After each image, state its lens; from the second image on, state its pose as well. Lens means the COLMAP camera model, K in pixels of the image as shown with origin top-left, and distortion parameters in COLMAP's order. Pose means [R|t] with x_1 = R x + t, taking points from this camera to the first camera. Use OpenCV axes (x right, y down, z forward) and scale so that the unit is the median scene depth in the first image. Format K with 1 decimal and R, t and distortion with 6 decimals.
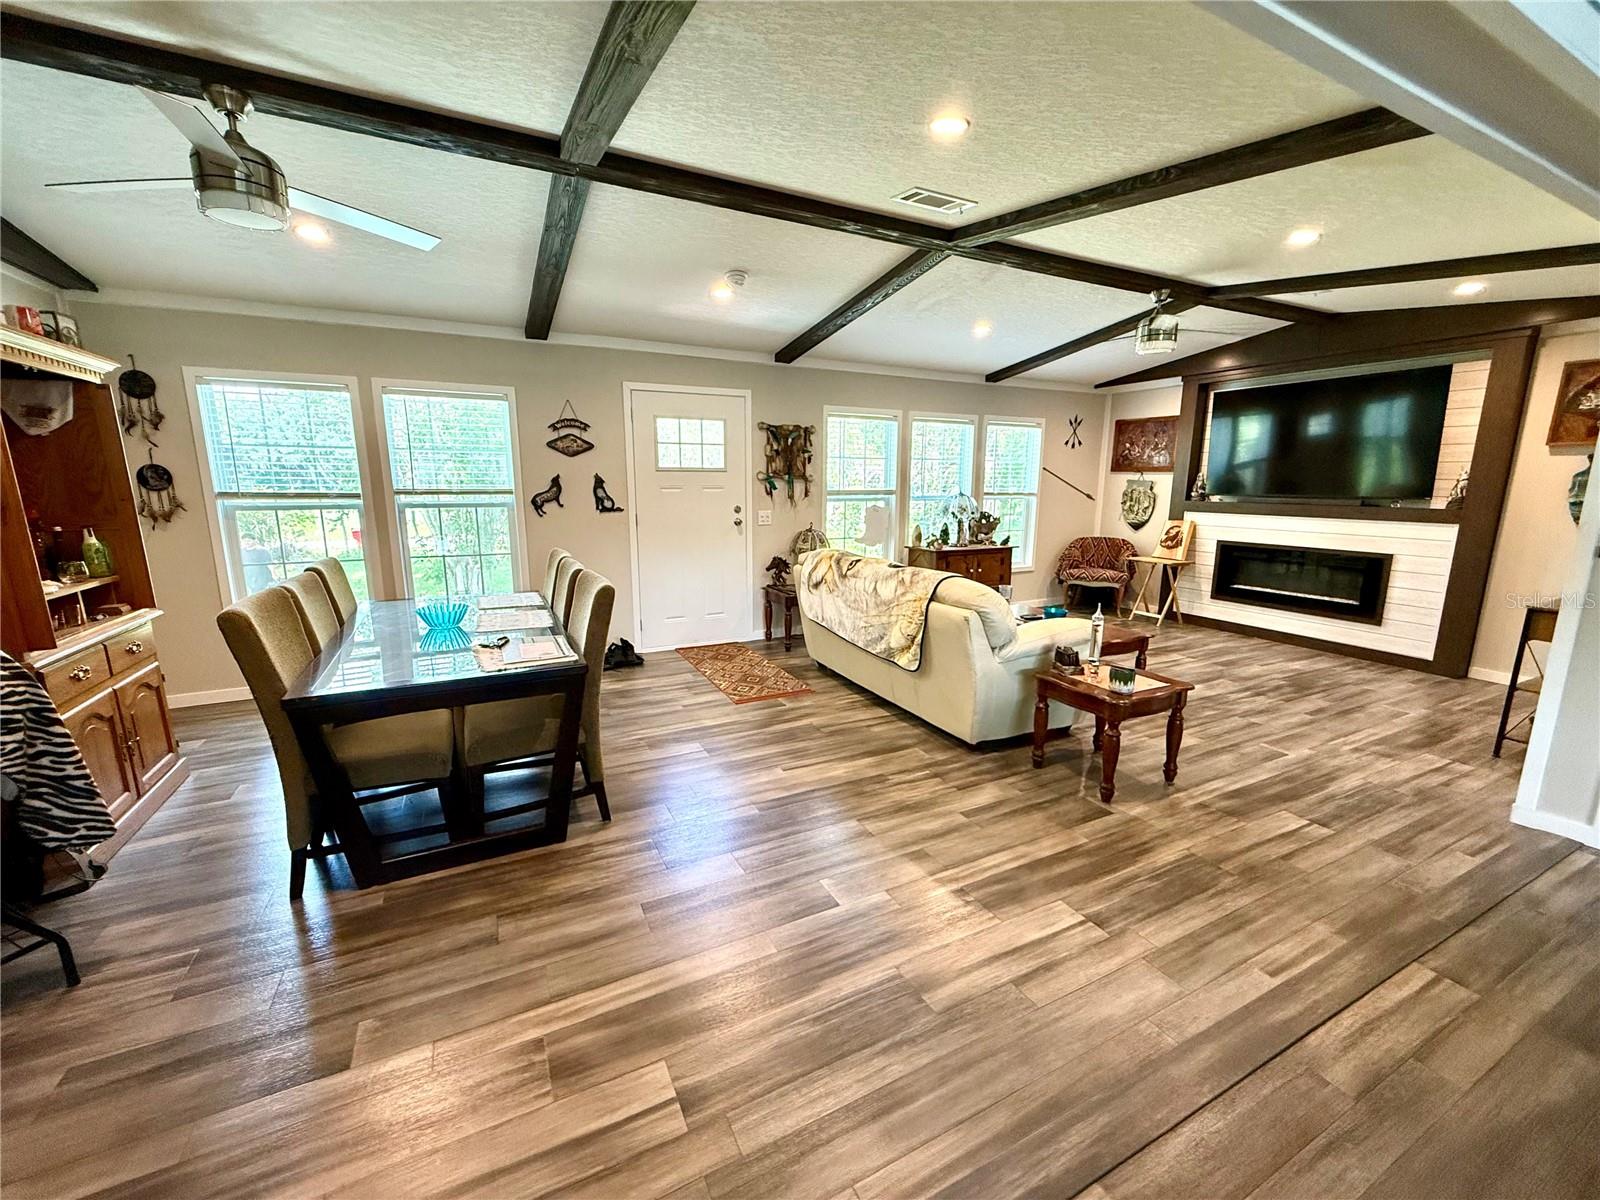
lens RADIAL K [[640.2, 0, 796.4], [0, 640.2, 601.9], [0, 0, 1]] dist [-0.000428, 0.000058]
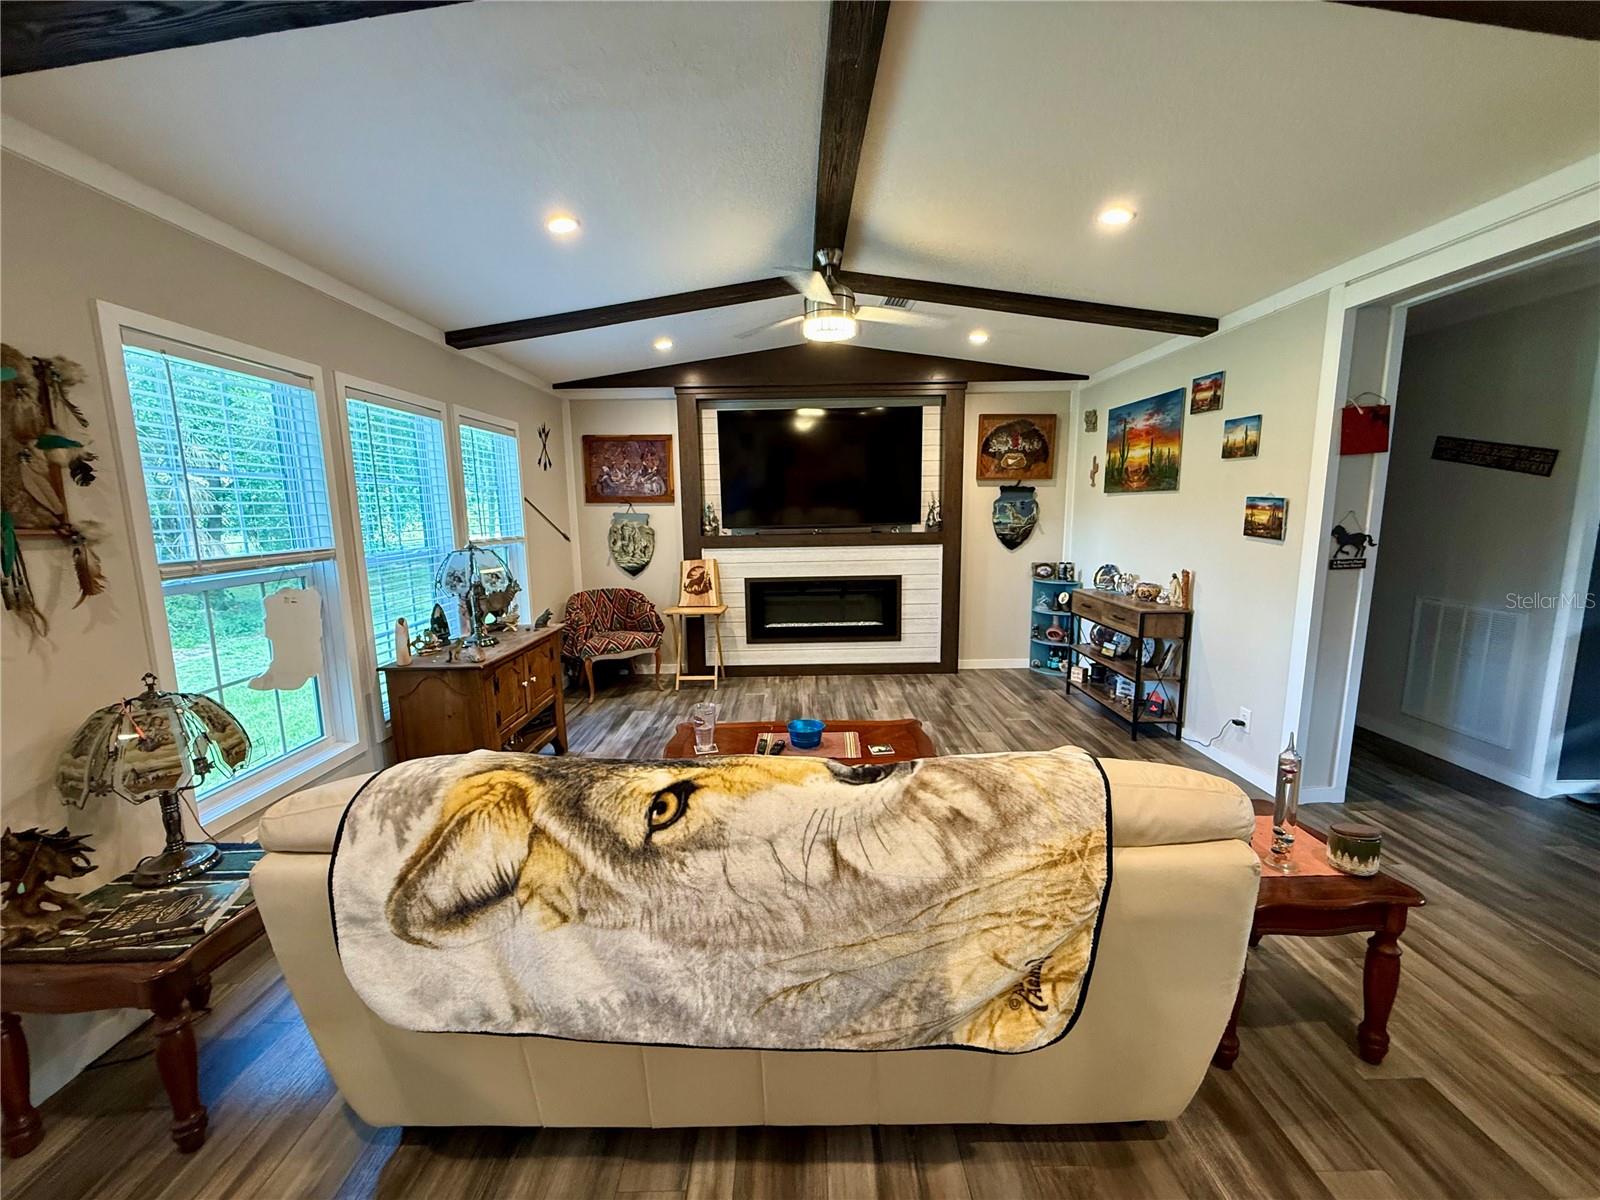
lens RADIAL K [[640.2, 0, 798.2], [0, 640.2, 604.4], [0, 0, 1]] dist [-0.000428, 0.000058]
pose [[0.449090, -0.148557, 0.881050, -0.093155], [0.188454, 0.979646, 0.069122, -0.108204], [-0.873386, 0.134995, 0.467946, 0.526023]]
